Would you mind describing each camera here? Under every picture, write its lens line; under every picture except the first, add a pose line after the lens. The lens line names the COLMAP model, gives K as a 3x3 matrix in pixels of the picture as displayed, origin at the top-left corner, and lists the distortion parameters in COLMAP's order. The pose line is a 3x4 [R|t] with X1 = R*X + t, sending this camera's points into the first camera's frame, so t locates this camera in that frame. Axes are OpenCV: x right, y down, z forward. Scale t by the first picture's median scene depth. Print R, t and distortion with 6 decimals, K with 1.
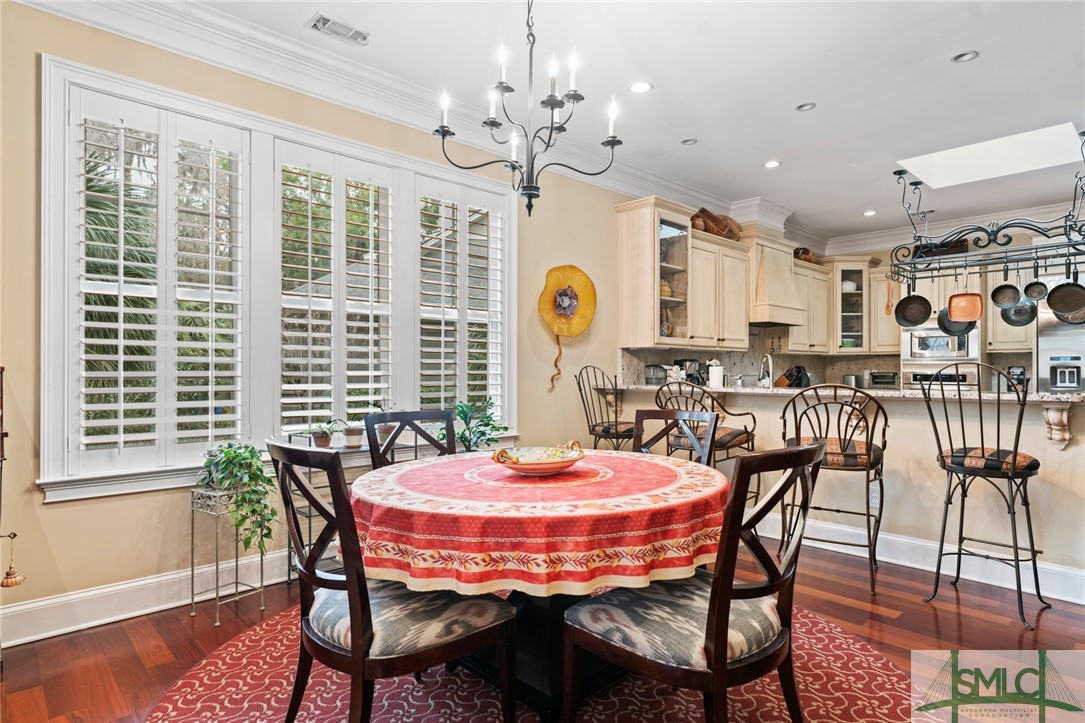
lens RADIAL K [[586.7, 0, 540.8], [0, 586.7, 358.9], [0, 0, 1]] dist [0.003184, 0.001378]
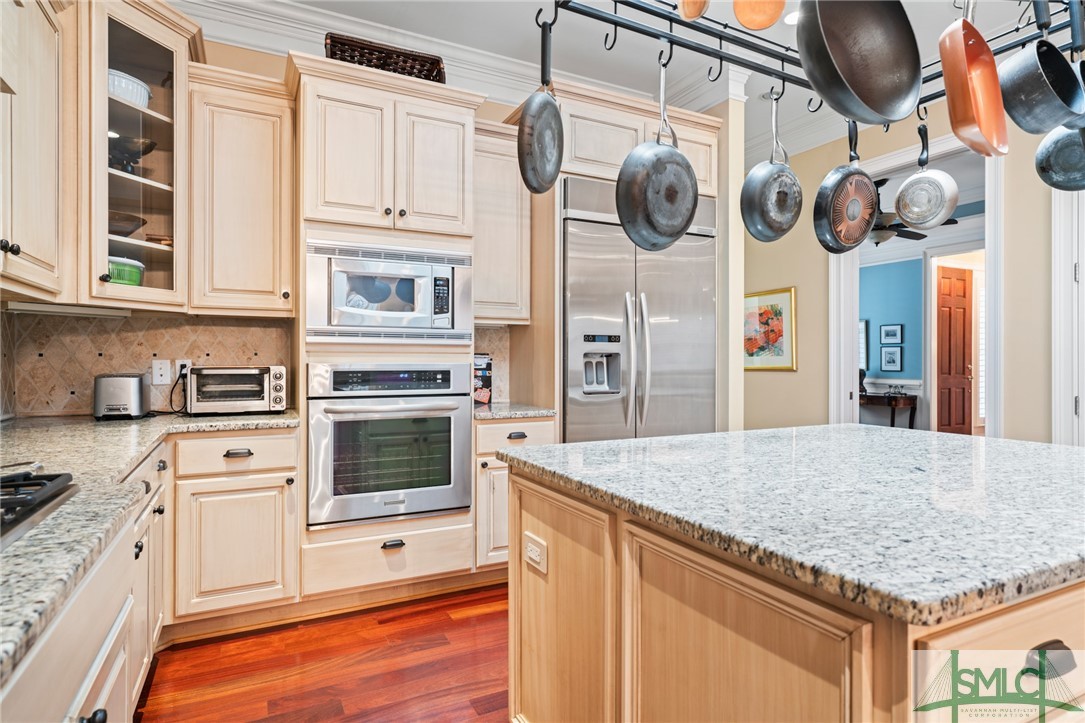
lens RADIAL K [[586.7, 0, 540.8], [0, 586.7, 358.9], [0, 0, 1]] dist [0.003184, 0.001378]
pose [[0.285609, 0.003957, 0.958338, 0.293067], [-0.019573, 0.999807, 0.001705, 0.014016], [-0.958146, -0.019245, 0.285631, 0.710037]]
